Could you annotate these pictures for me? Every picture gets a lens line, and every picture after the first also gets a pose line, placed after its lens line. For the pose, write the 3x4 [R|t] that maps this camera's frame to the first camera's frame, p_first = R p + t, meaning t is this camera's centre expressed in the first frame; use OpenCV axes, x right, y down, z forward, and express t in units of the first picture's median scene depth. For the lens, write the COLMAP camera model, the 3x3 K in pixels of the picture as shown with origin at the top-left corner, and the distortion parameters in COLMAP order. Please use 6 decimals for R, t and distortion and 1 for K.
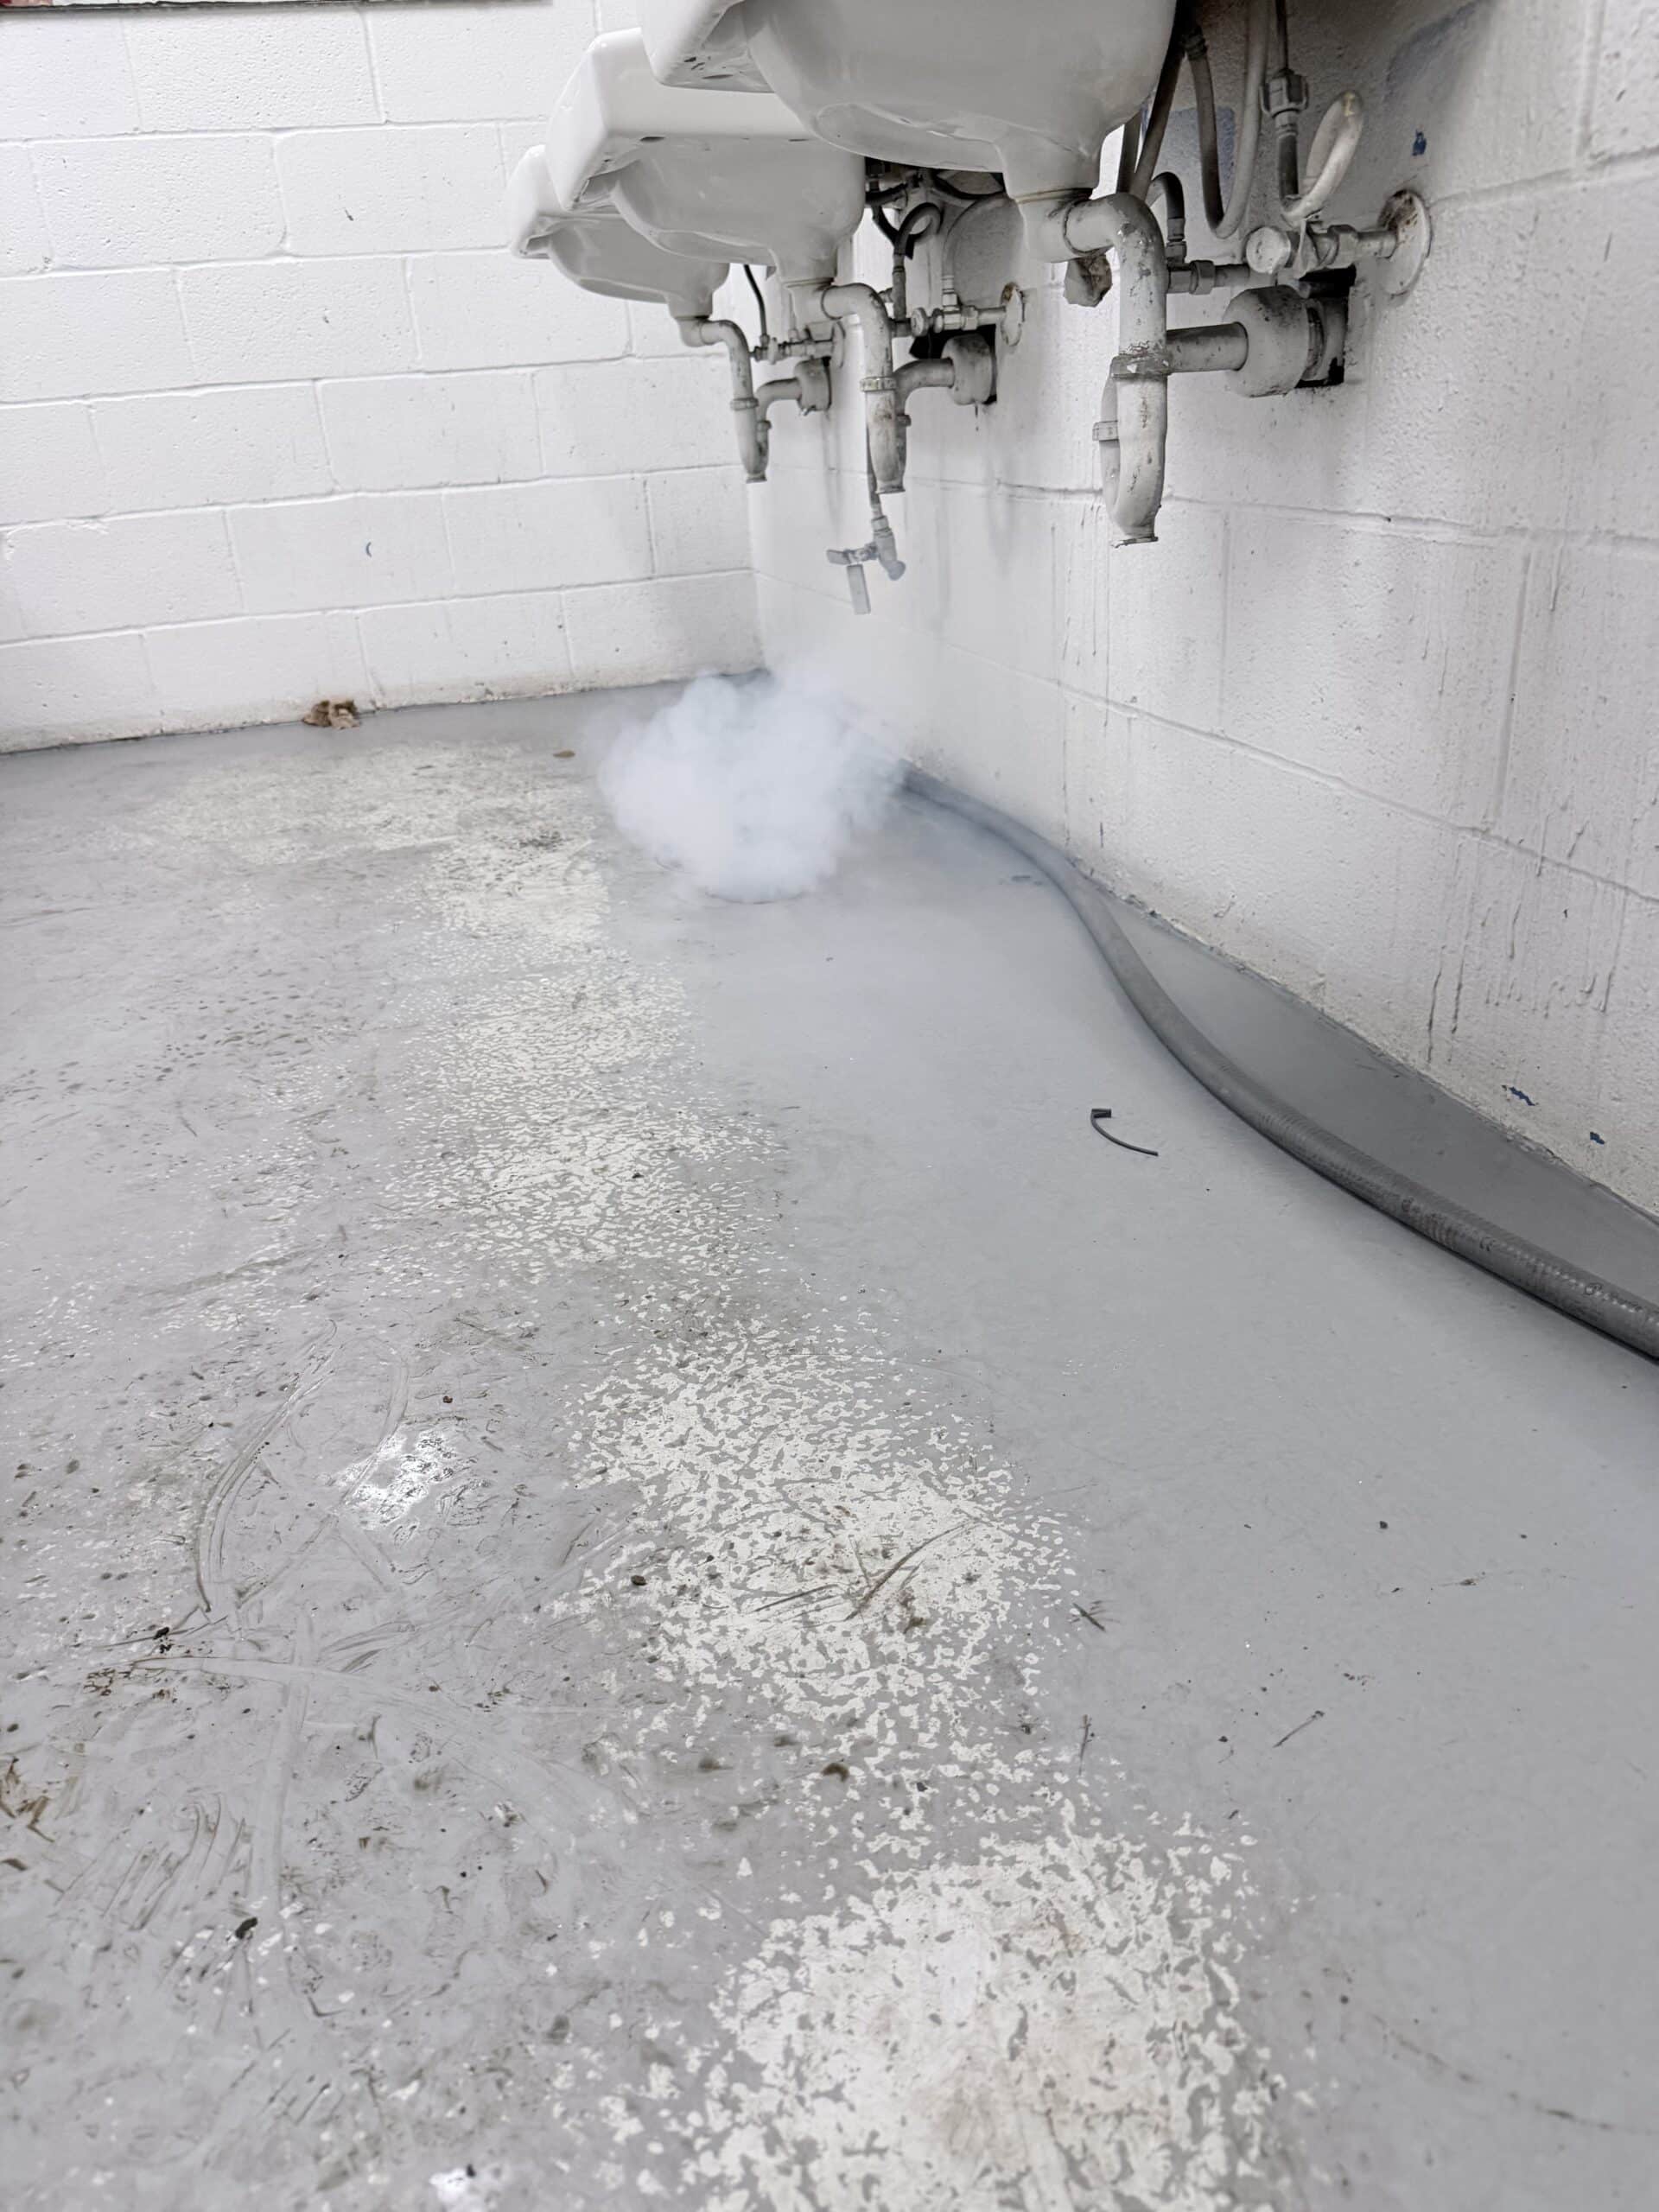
lens RADIAL K [[1545.4, 0, 829.5], [0, 1545.4, 1106.0], [0, 0, 1]] dist [-0.000200, -0.000433]
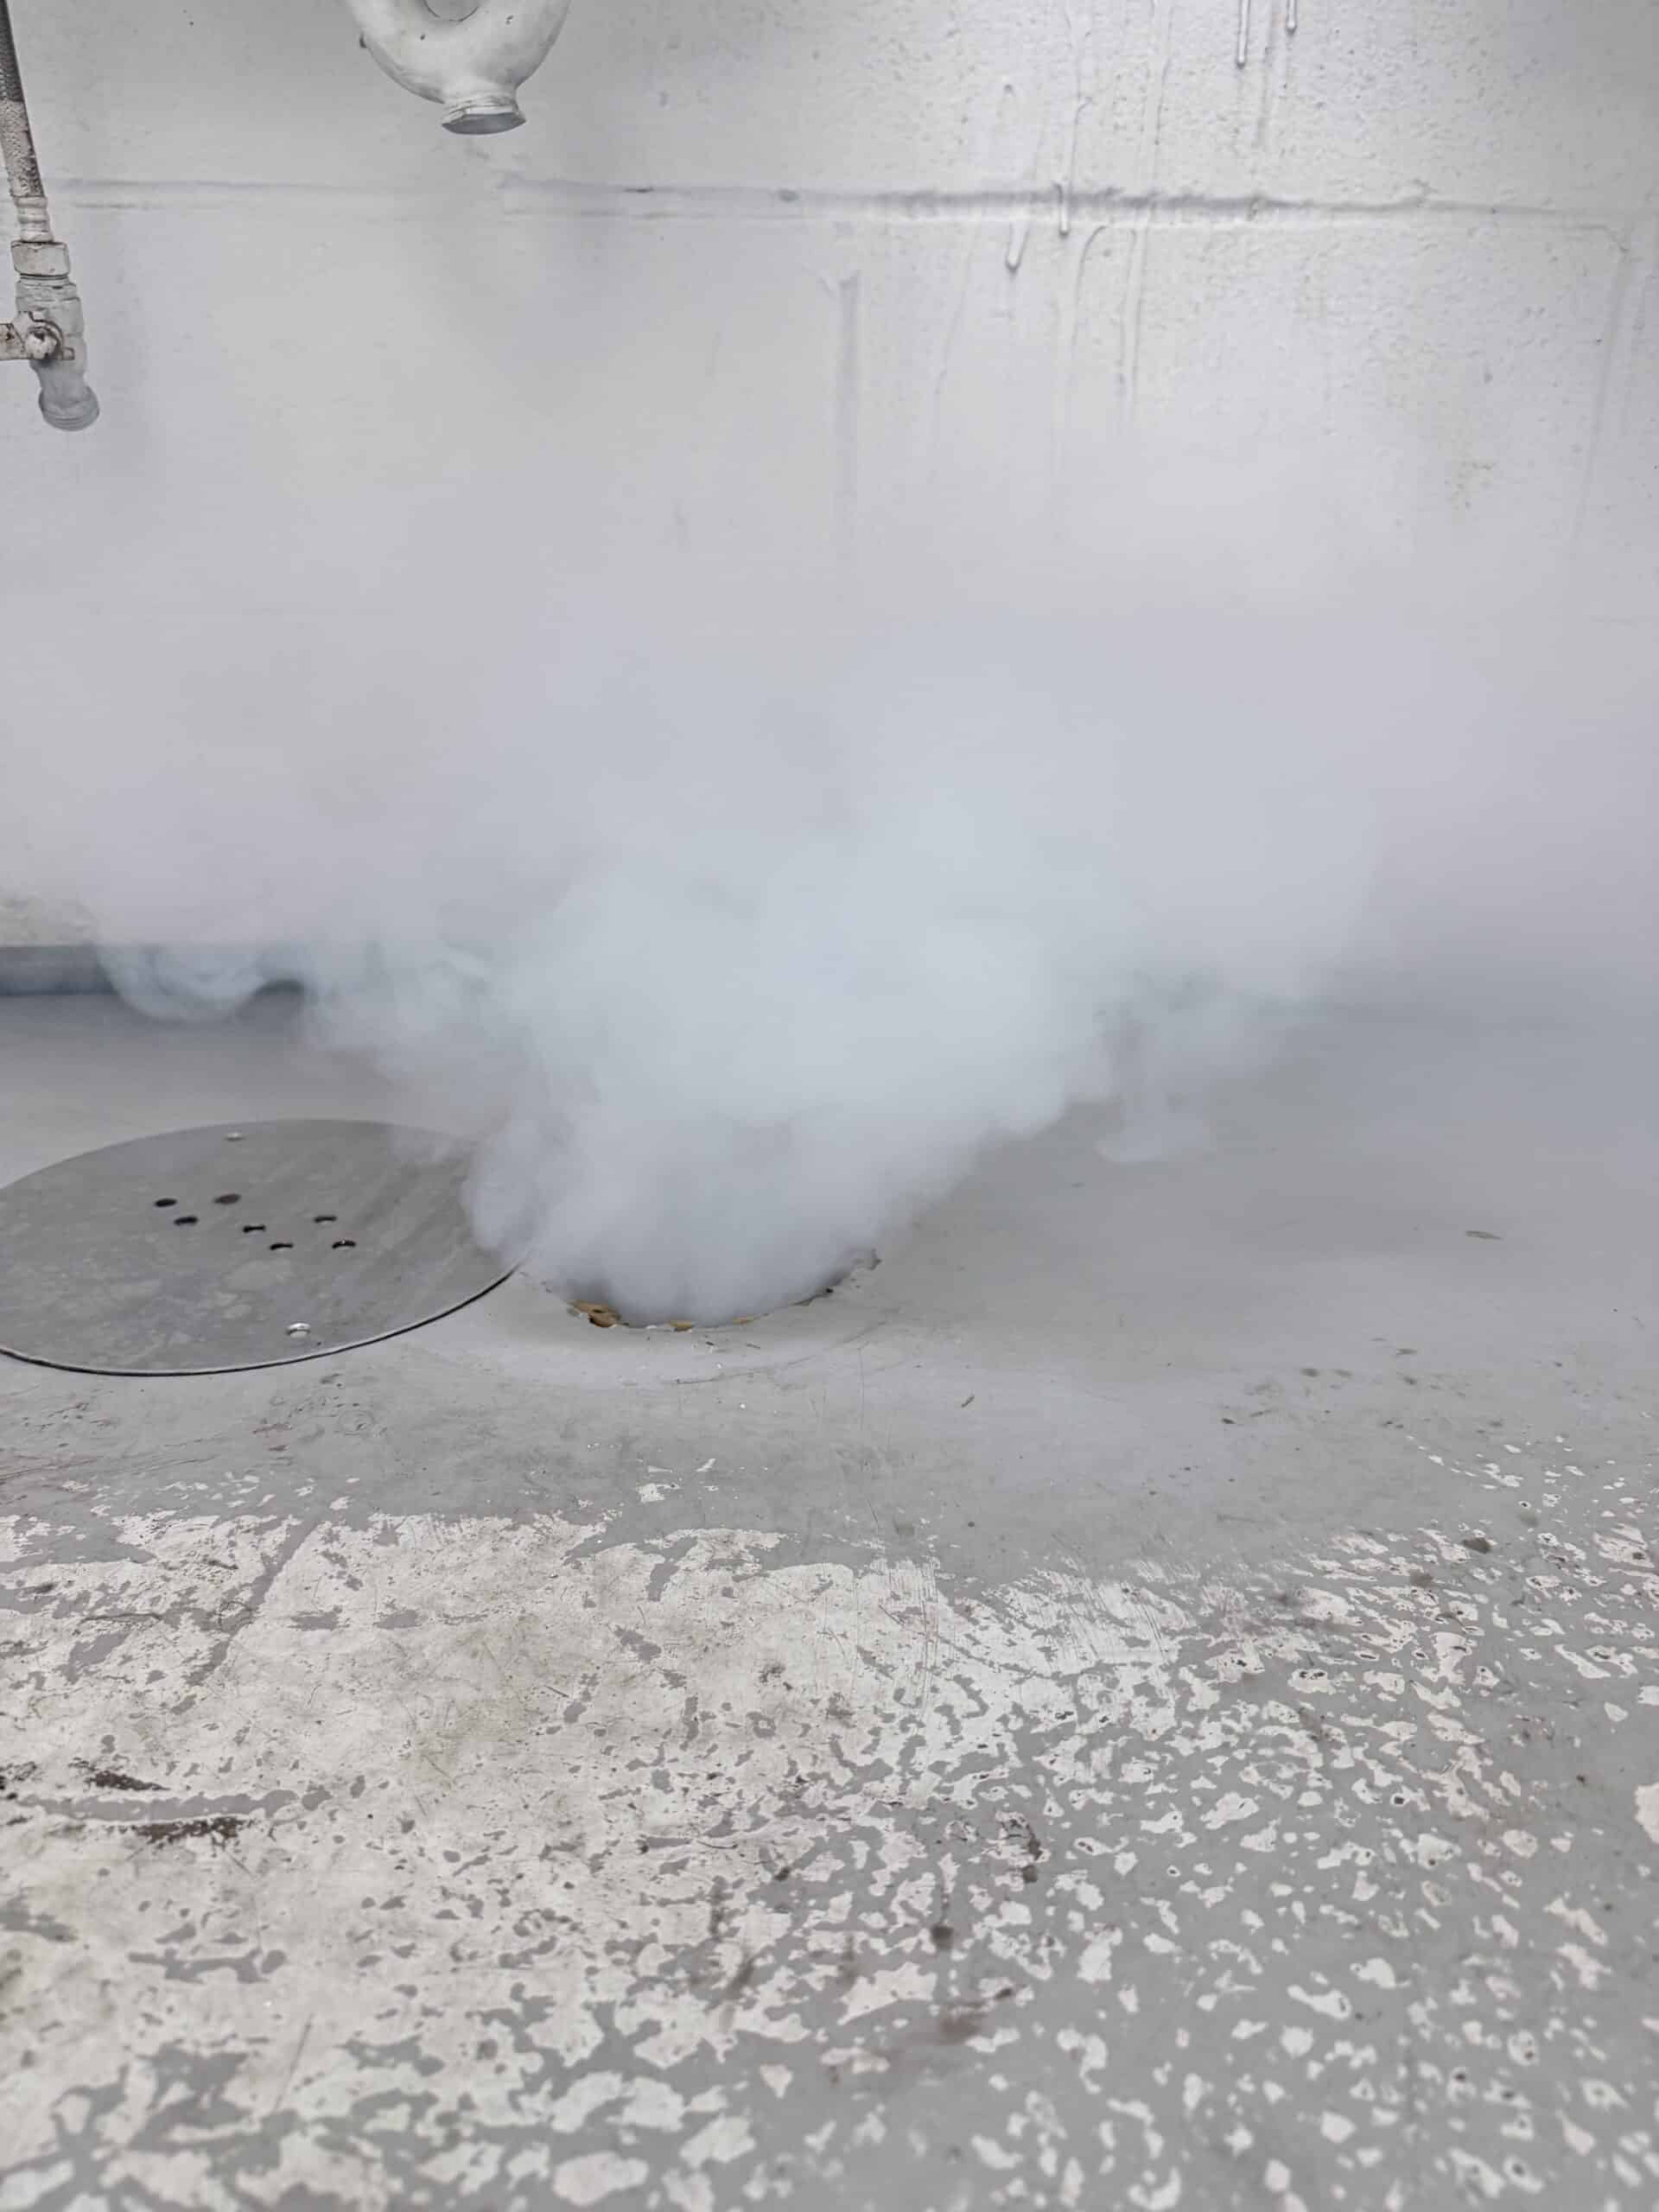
lens RADIAL K [[1545.4, 0, 829.5], [0, 1545.4, 1106.0], [0, 0, 1]] dist [-0.000200, -0.000433]
pose [[0.248181, -0.302111, 0.920399, -0.353959], [0.375096, 0.905978, 0.196234, -0.237715], [-0.893146, 0.296536, 0.338167, 0.903555]]
